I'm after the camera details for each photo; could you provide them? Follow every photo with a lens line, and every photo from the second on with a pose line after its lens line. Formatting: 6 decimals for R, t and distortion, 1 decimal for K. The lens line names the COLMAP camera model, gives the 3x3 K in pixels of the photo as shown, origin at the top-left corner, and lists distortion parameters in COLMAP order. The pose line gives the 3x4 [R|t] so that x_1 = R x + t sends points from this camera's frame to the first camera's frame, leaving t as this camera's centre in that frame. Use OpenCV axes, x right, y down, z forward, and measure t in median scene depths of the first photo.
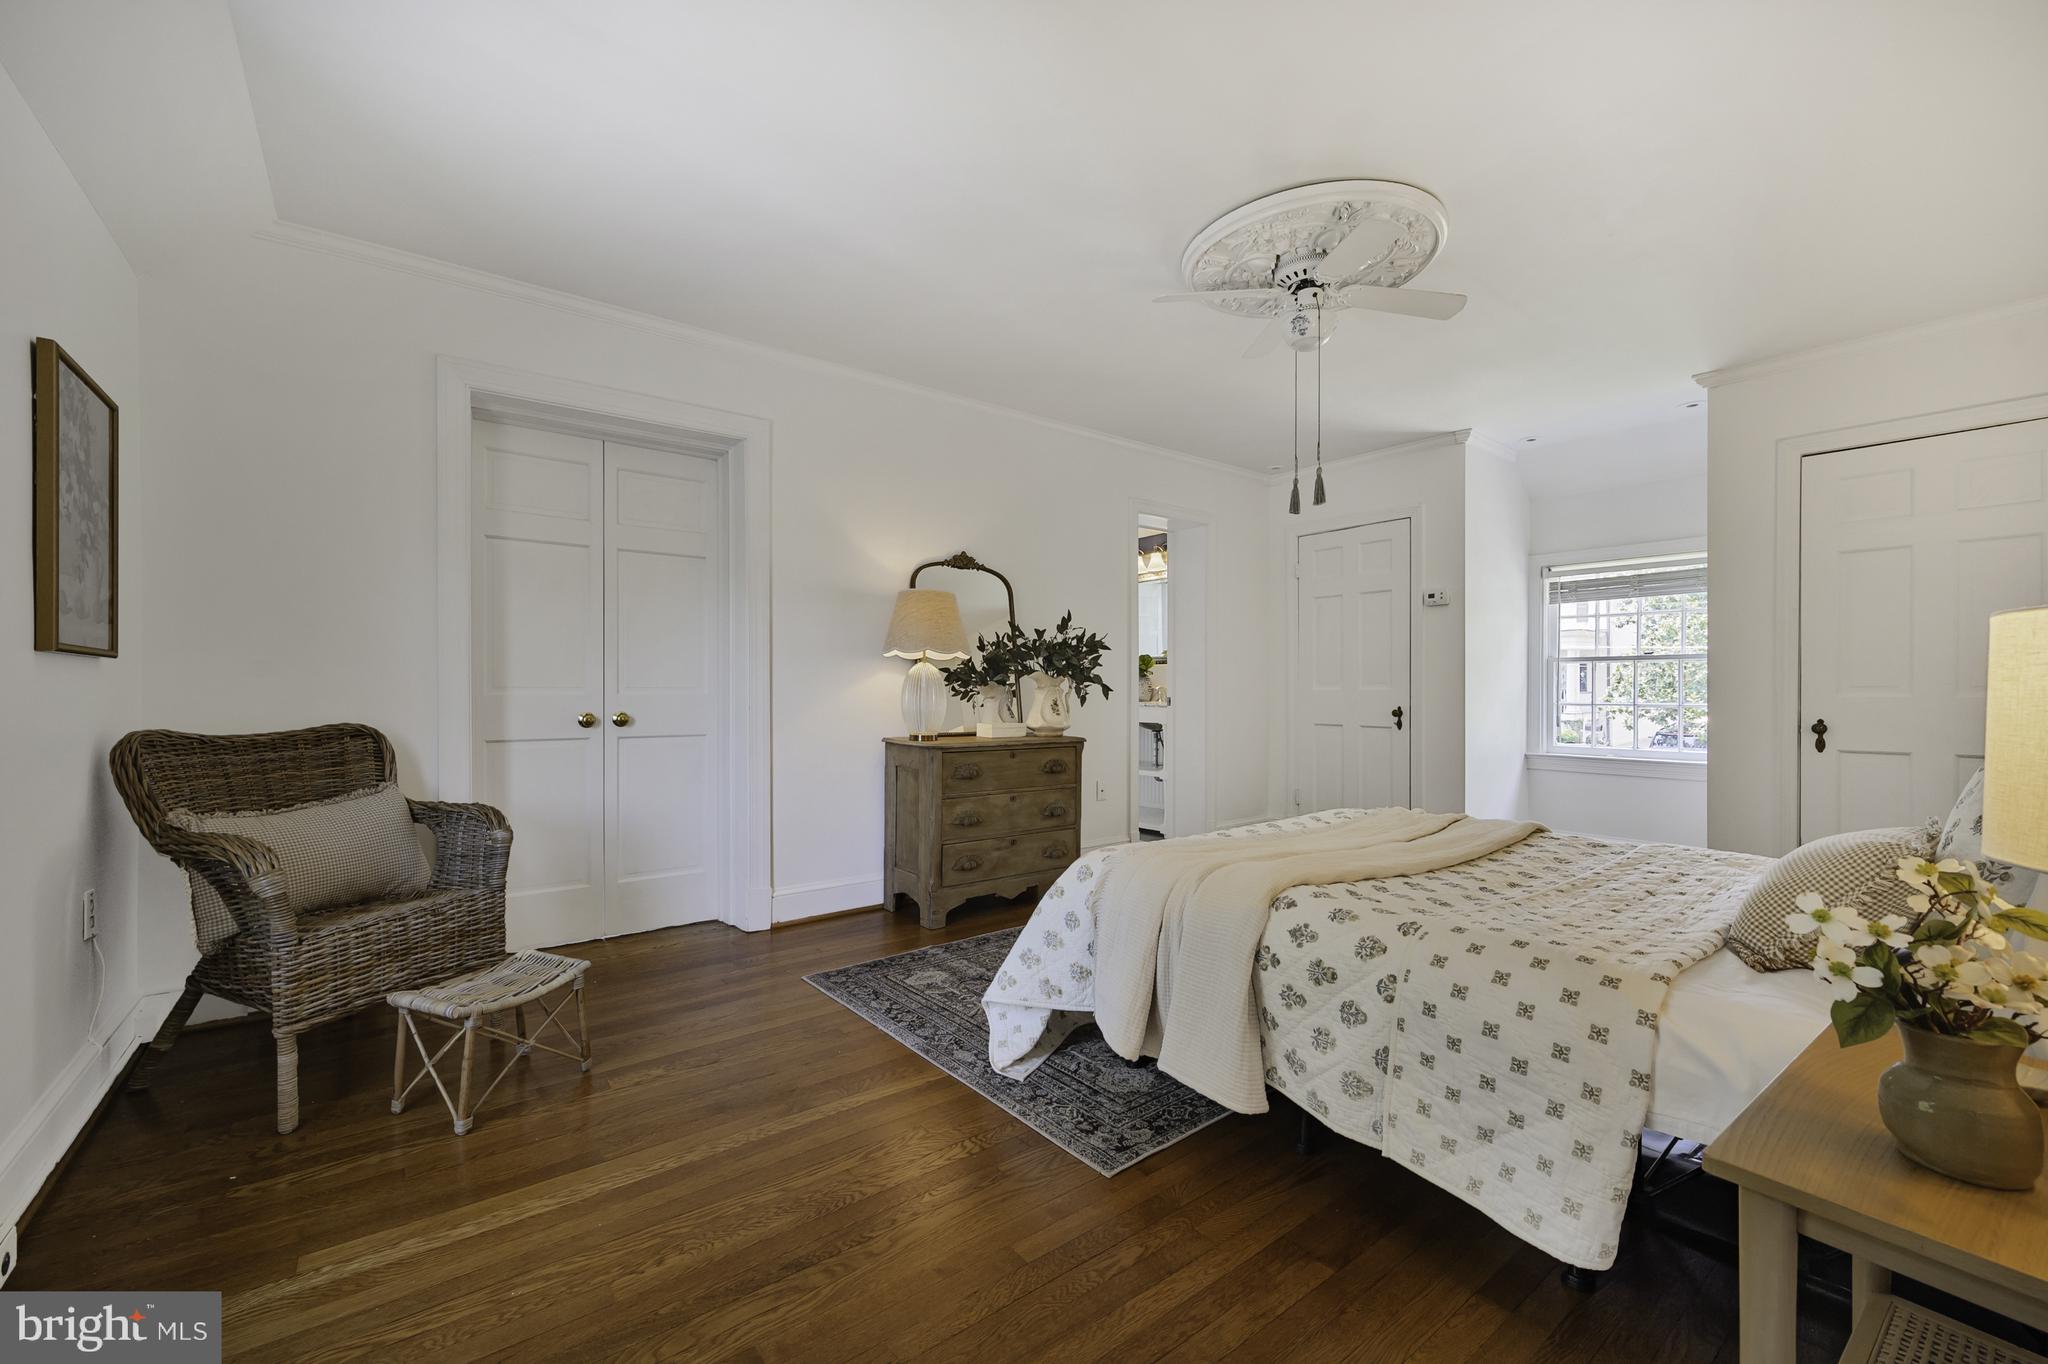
lens RADIAL K [[847.0, 0, 1024.0], [0, 847.0, 682.0], [0, 0, 1]] dist [-0.000621, -0.000073]
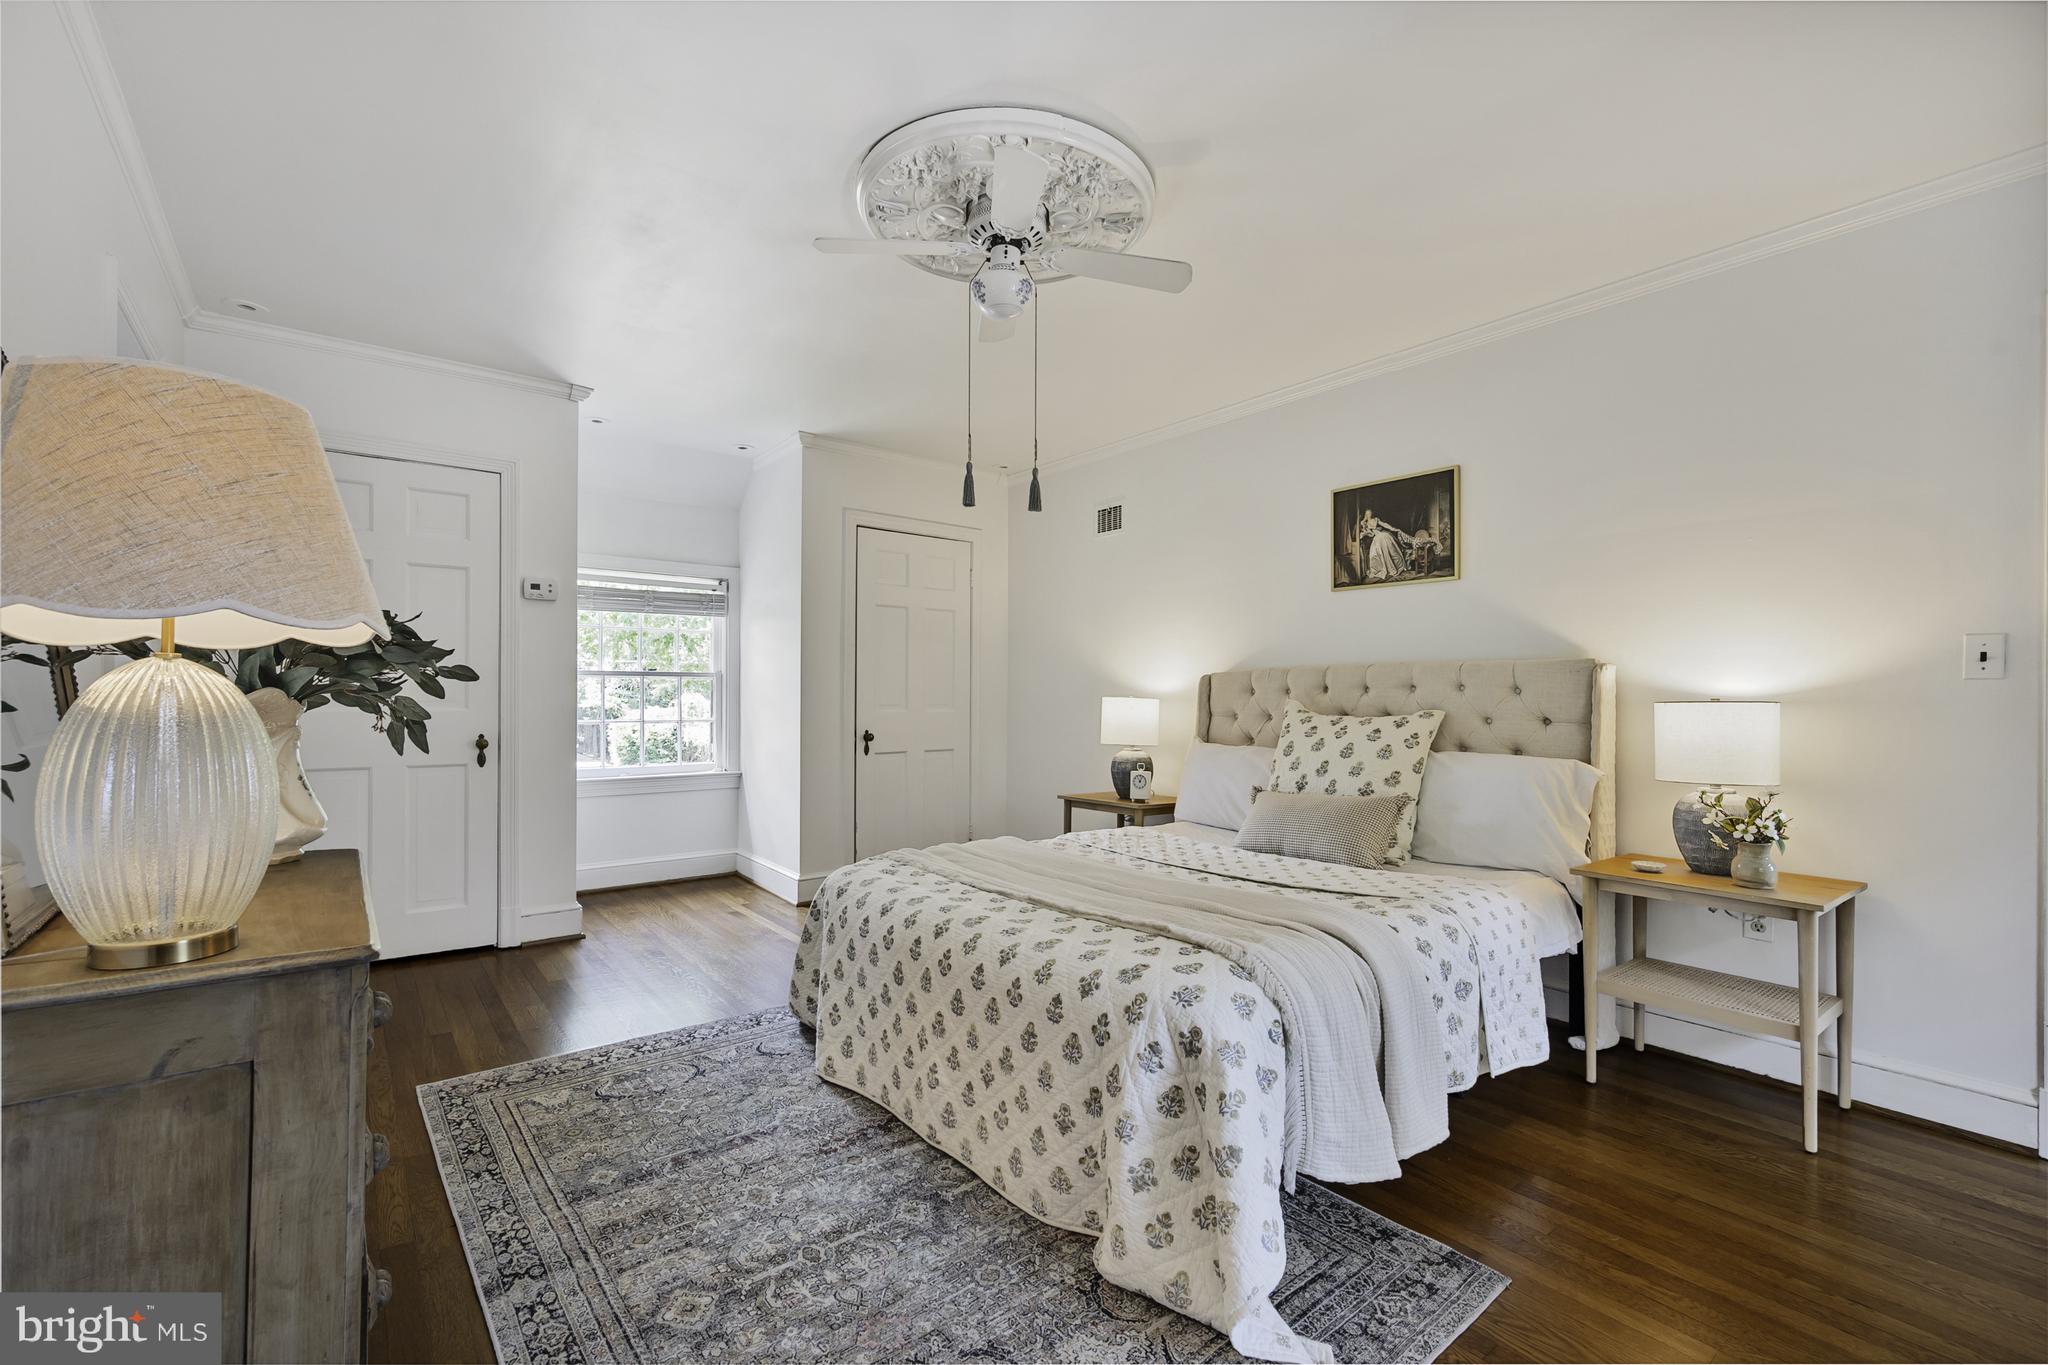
lens RADIAL K [[873.4, 0, 1024.0], [0, 873.4, 682.5], [0, 0, 1]] dist [-0.002719, 0.000516]
pose [[-0.030315, 0.011050, 0.999479, -0.523887], [-0.014348, 0.999831, -0.011489, -0.022052], [-0.999437, -0.014689, -0.030151, 0.992736]]
